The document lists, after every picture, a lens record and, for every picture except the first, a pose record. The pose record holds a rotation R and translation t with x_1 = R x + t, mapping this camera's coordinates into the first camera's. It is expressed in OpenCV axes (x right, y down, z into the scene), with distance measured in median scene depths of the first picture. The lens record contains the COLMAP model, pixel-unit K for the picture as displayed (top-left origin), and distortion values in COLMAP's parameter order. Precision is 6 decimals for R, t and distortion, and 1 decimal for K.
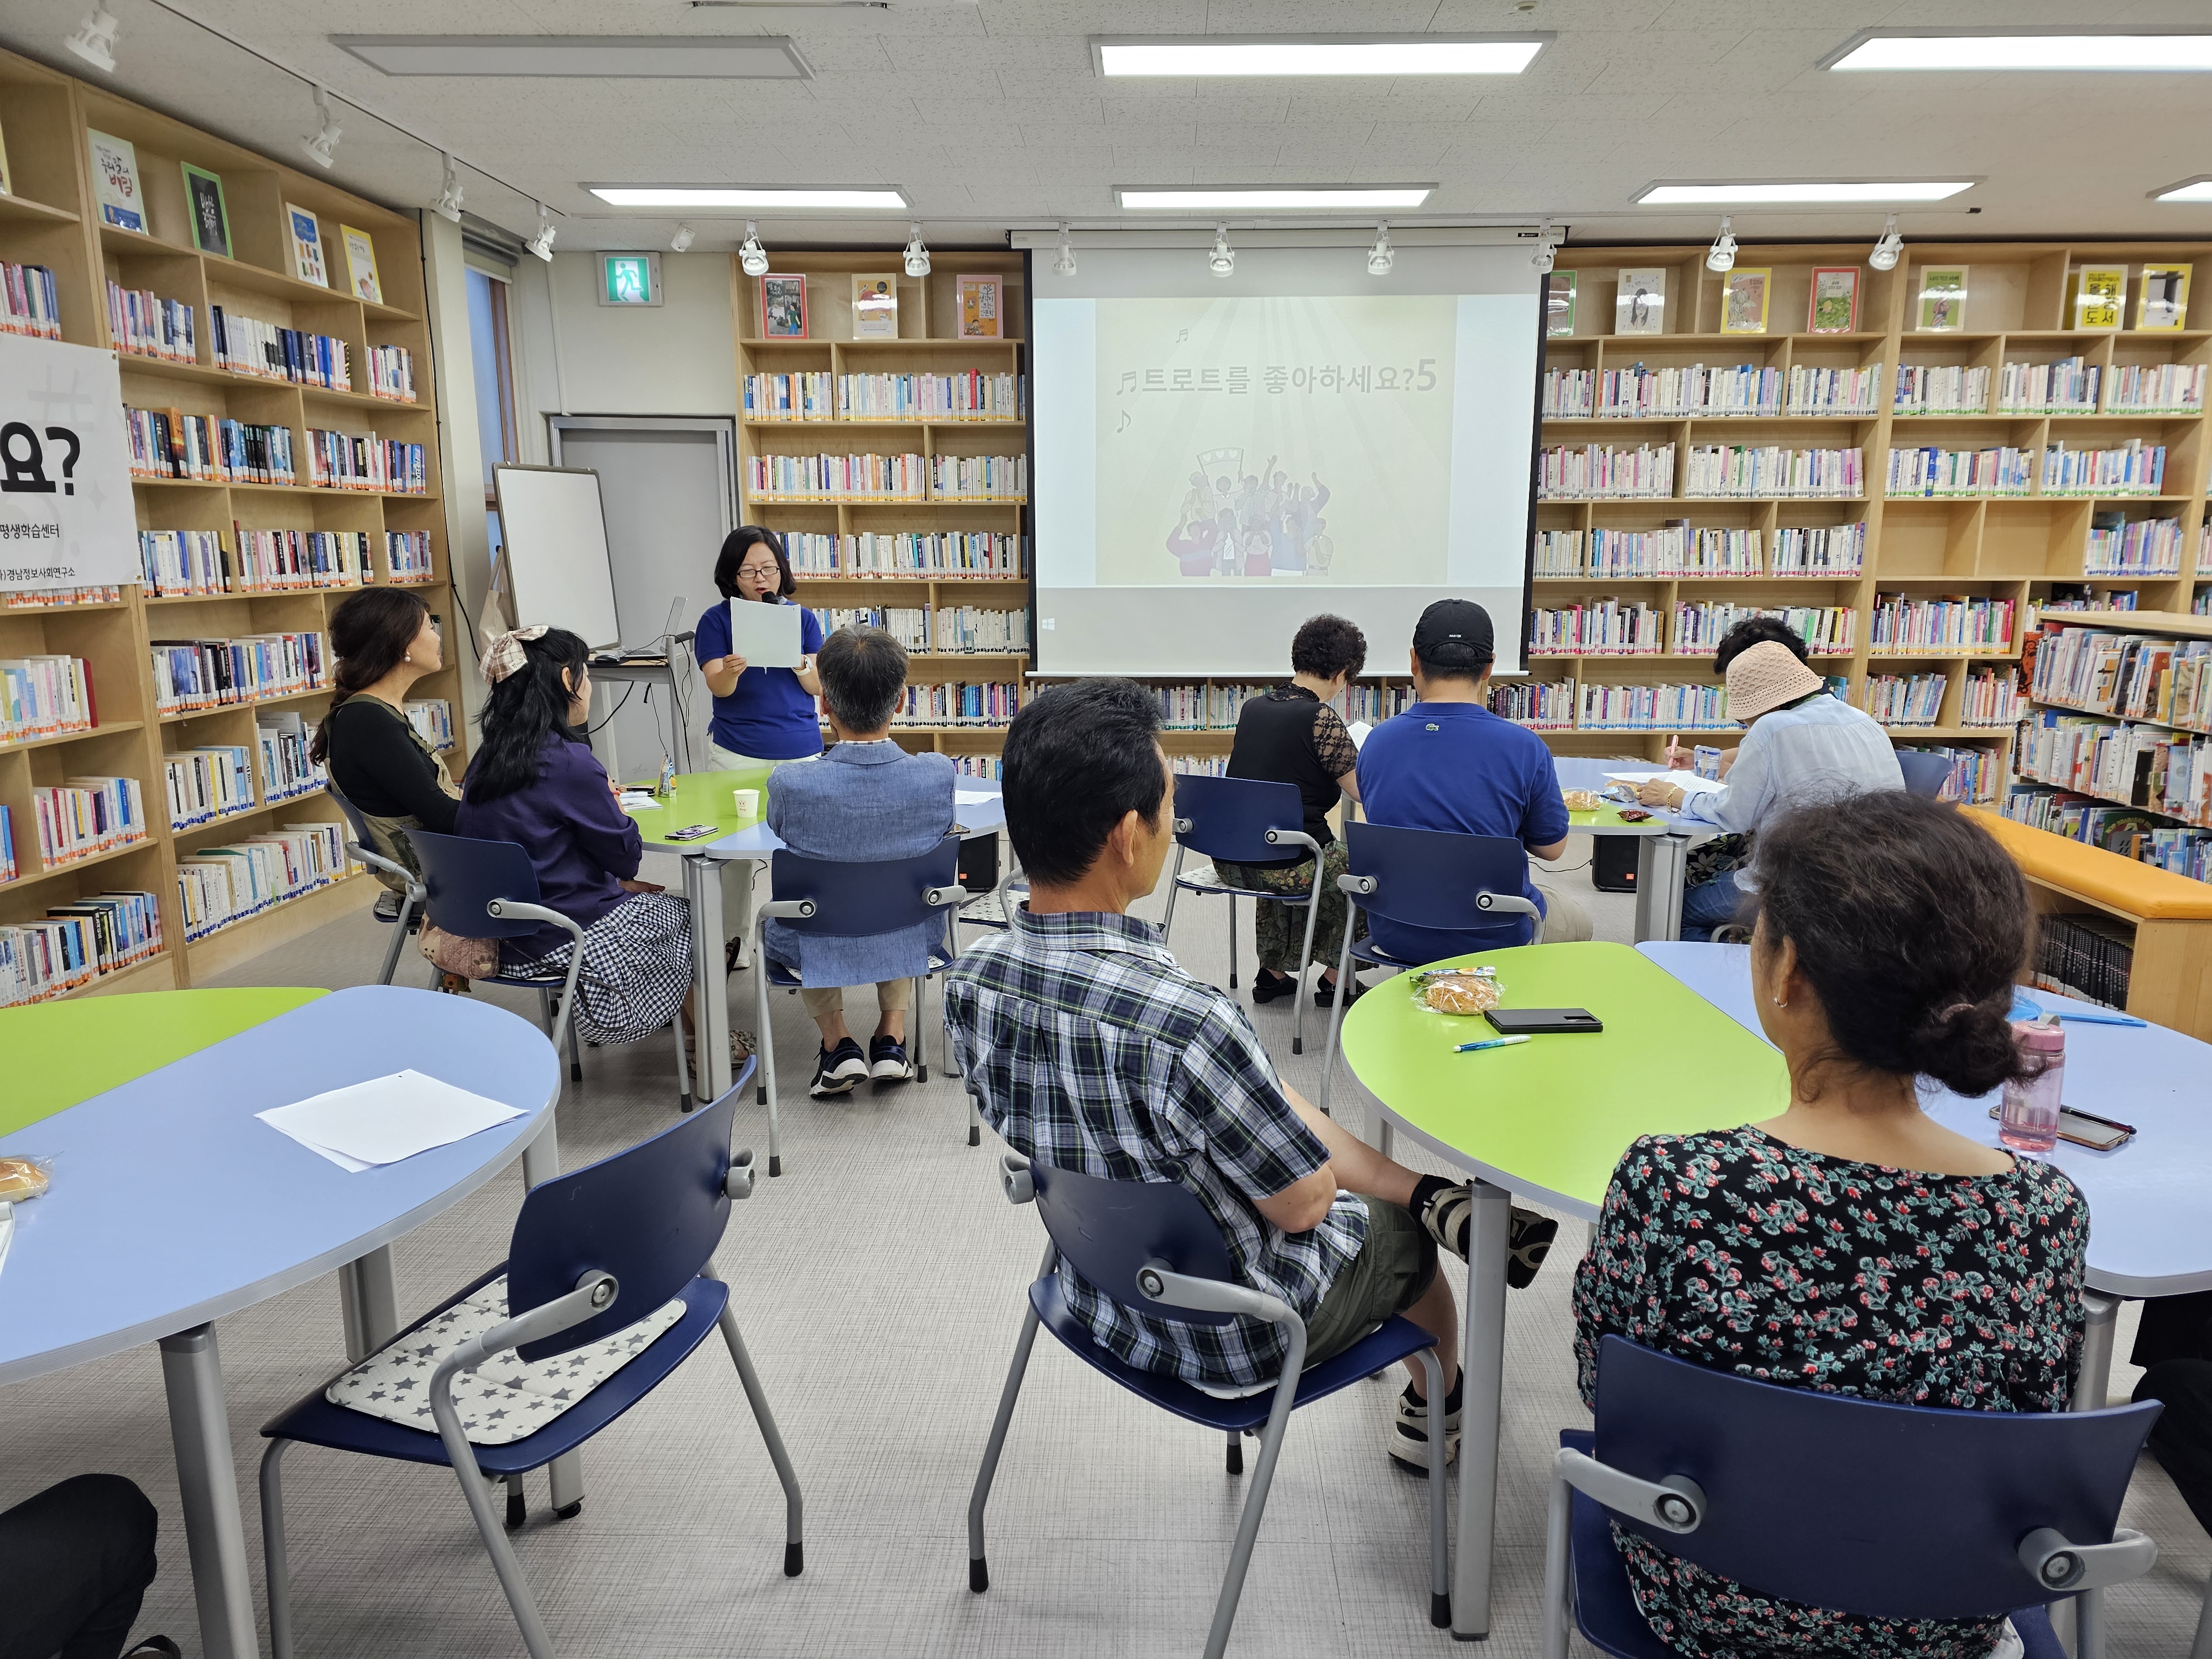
lens RADIAL K [[1461.5, 0, 1106.0], [0, 1461.5, 829.5], [0, 0, 1]] dist [0.070057, -0.059879]
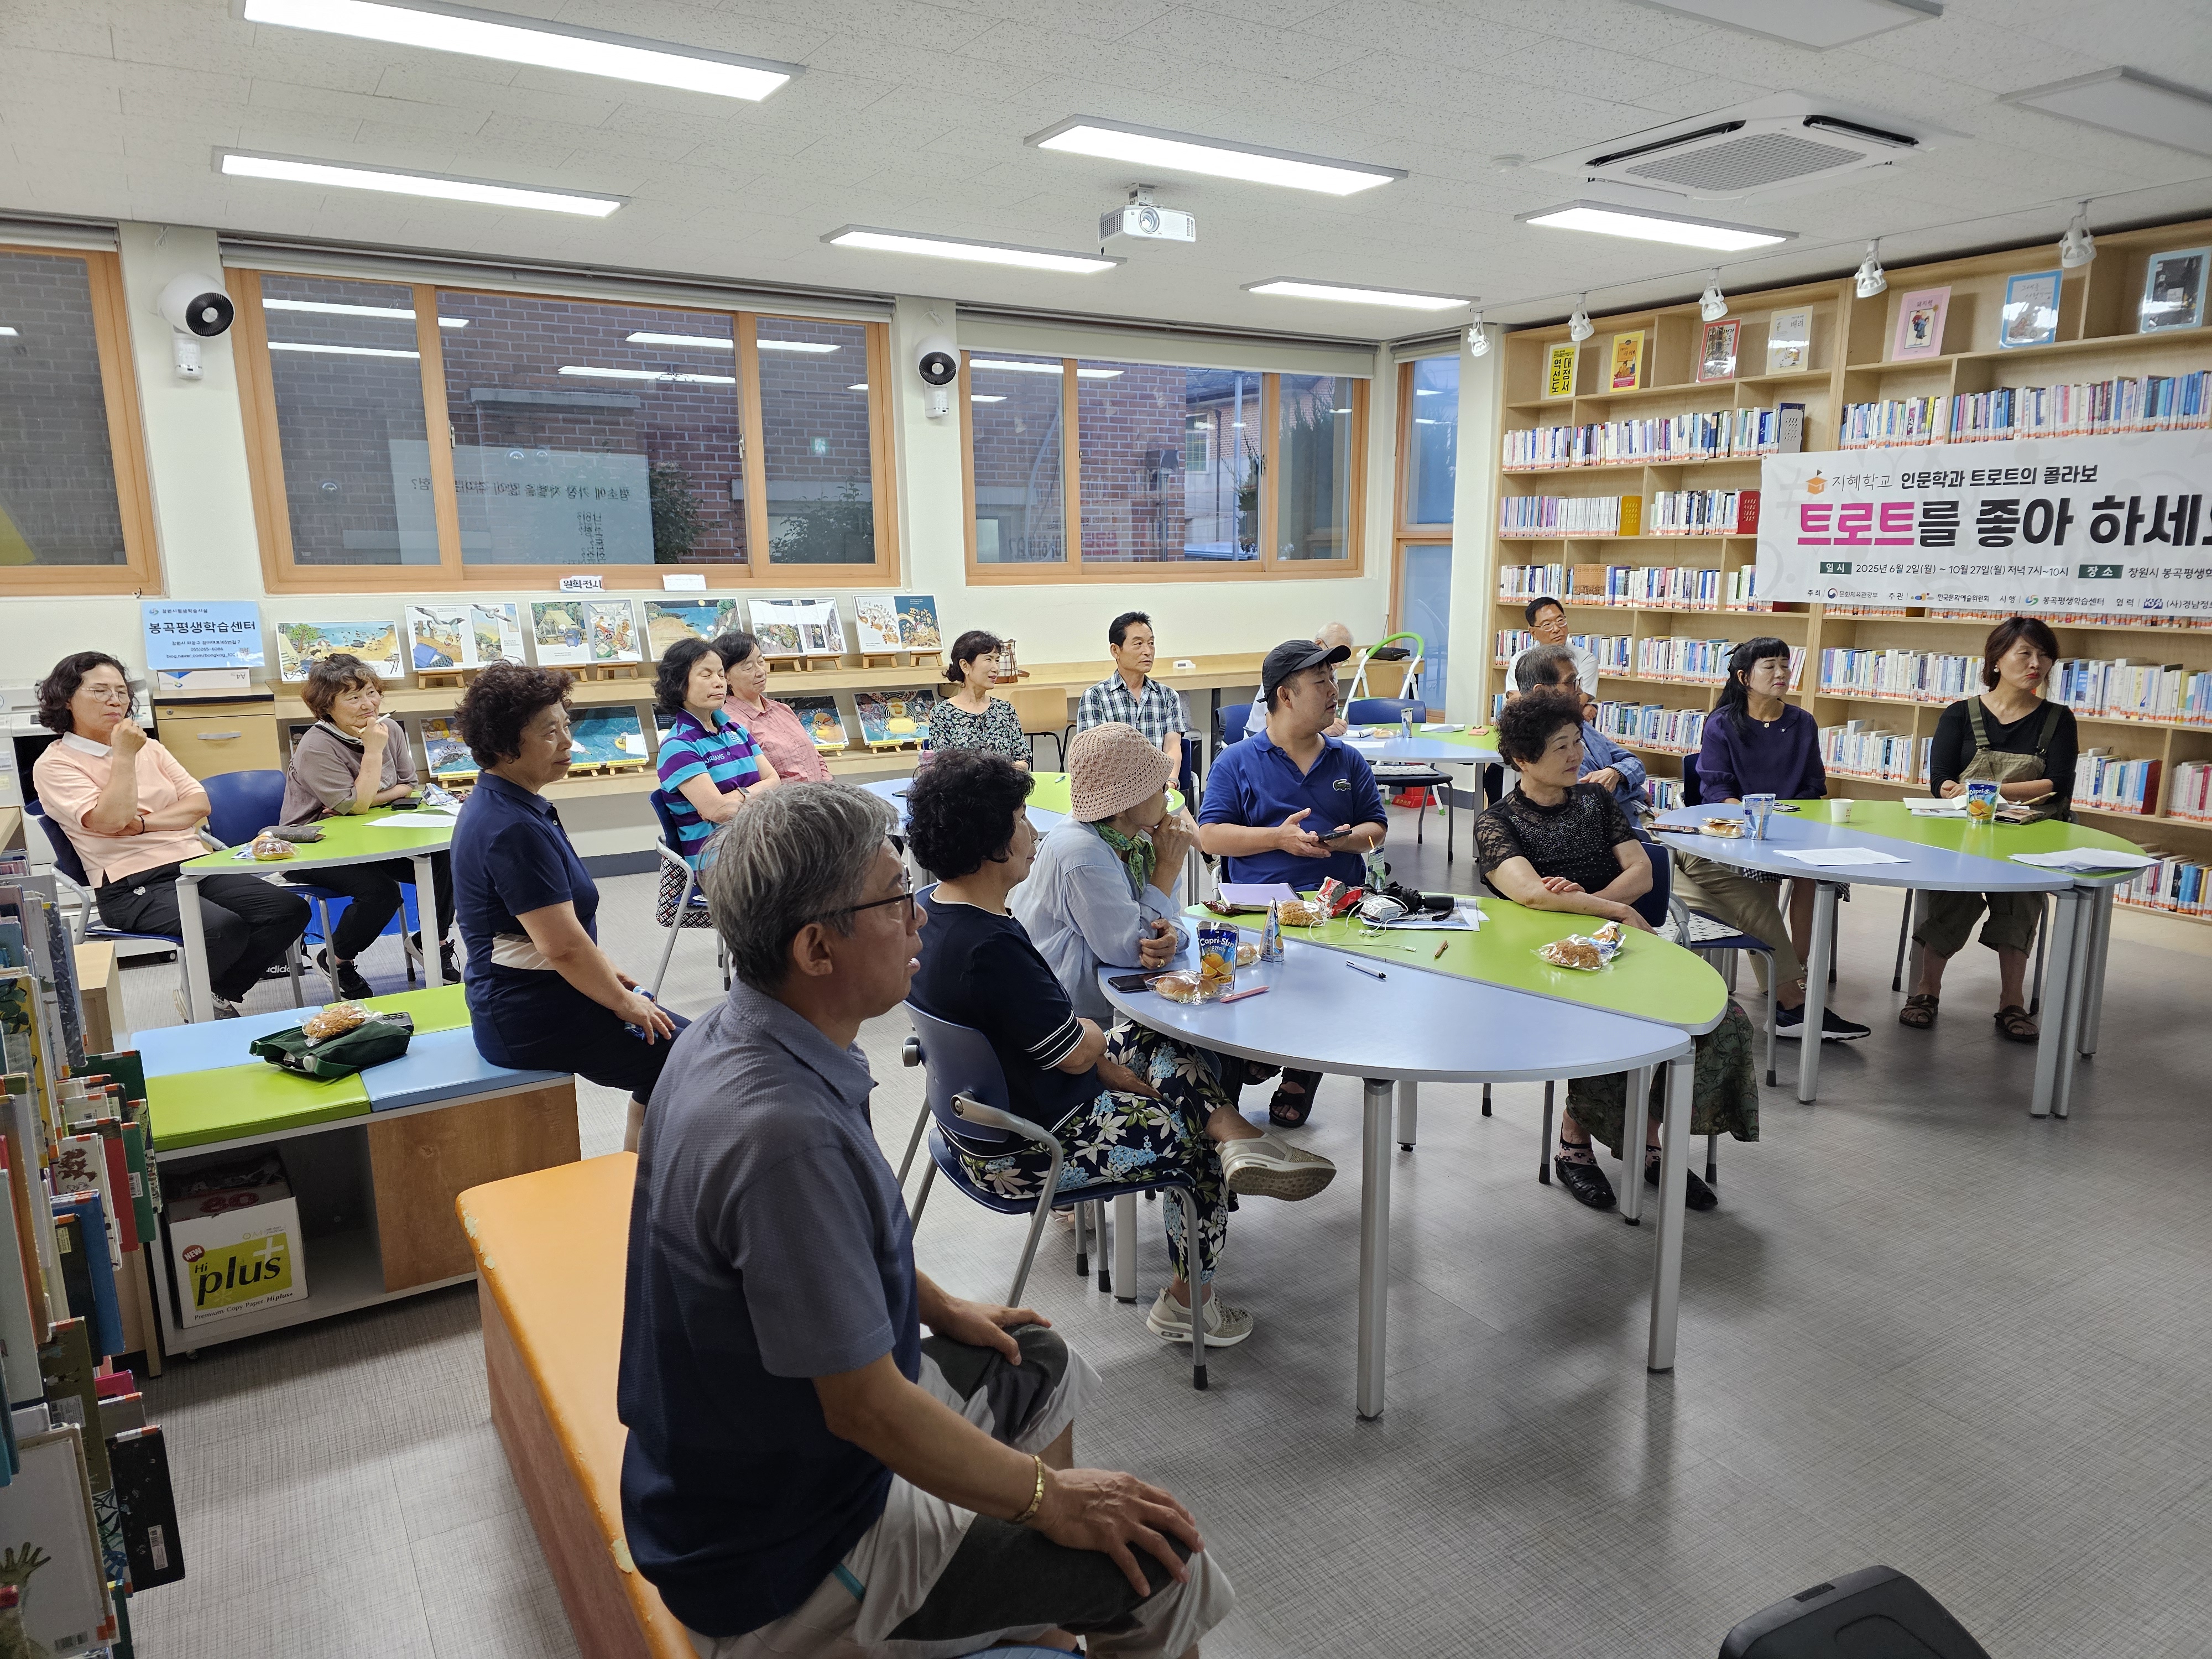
lens RADIAL K [[1464.5, 0, 1128.3], [0, 1464.5, 837.2], [0, 0, 1]] dist [0.069277, -0.059198]
pose [[-0.828795, 0.113114, -0.548000, 0.527852], [-0.106393, 0.929632, 0.352796, -0.213369], [0.549345, 0.350699, -0.758440, 0.953350]]
